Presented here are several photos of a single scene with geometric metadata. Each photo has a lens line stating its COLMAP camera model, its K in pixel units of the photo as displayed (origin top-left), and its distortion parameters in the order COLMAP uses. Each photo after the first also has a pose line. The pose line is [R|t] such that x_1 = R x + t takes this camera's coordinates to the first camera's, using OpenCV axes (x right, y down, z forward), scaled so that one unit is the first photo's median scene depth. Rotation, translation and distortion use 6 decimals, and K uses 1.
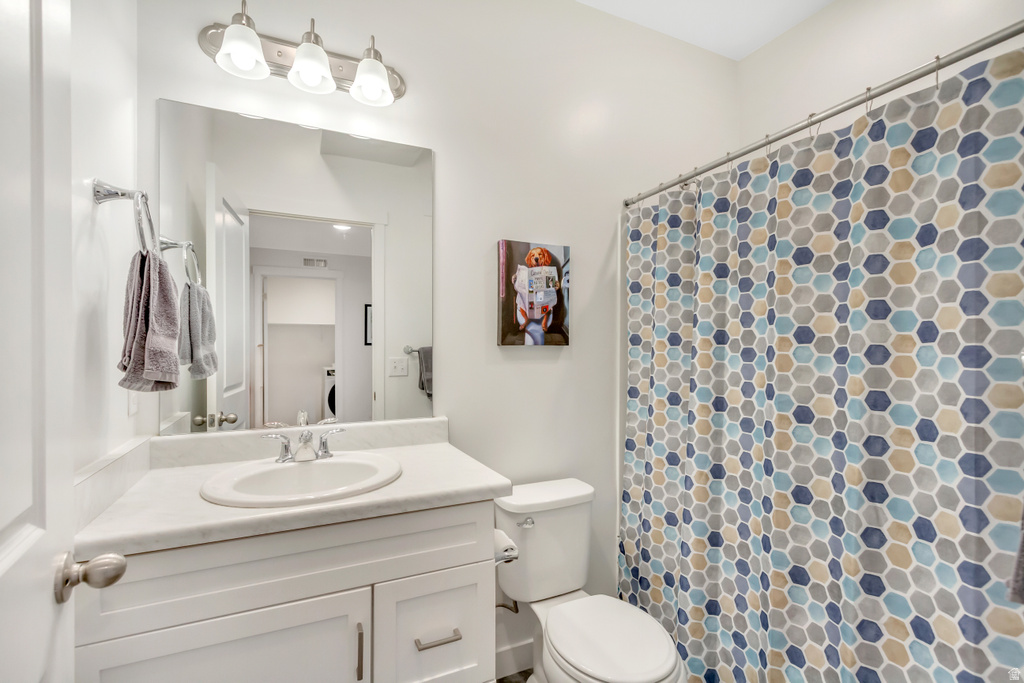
lens RADIAL K [[470.4, 0, 512.2], [0, 470.4, 343.1], [0, 0, 1]] dist [0.012109, -0.004424]
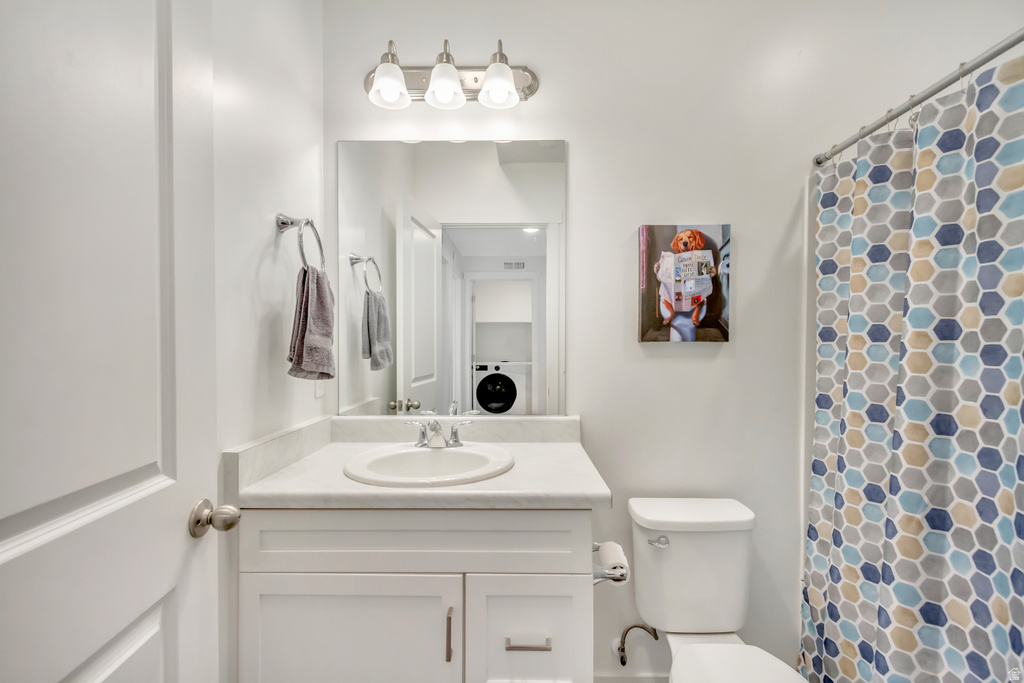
lens RADIAL K [[470.4, 0, 510.6], [0, 470.4, 343.6], [0, 0, 1]] dist [0.012109, -0.004424]
pose [[0.898527, -0.000029, -0.438918, 0.166896], [0.003902, 0.999961, 0.007923, 0.000055], [0.438900, -0.008832, 0.898492, 0.080641]]
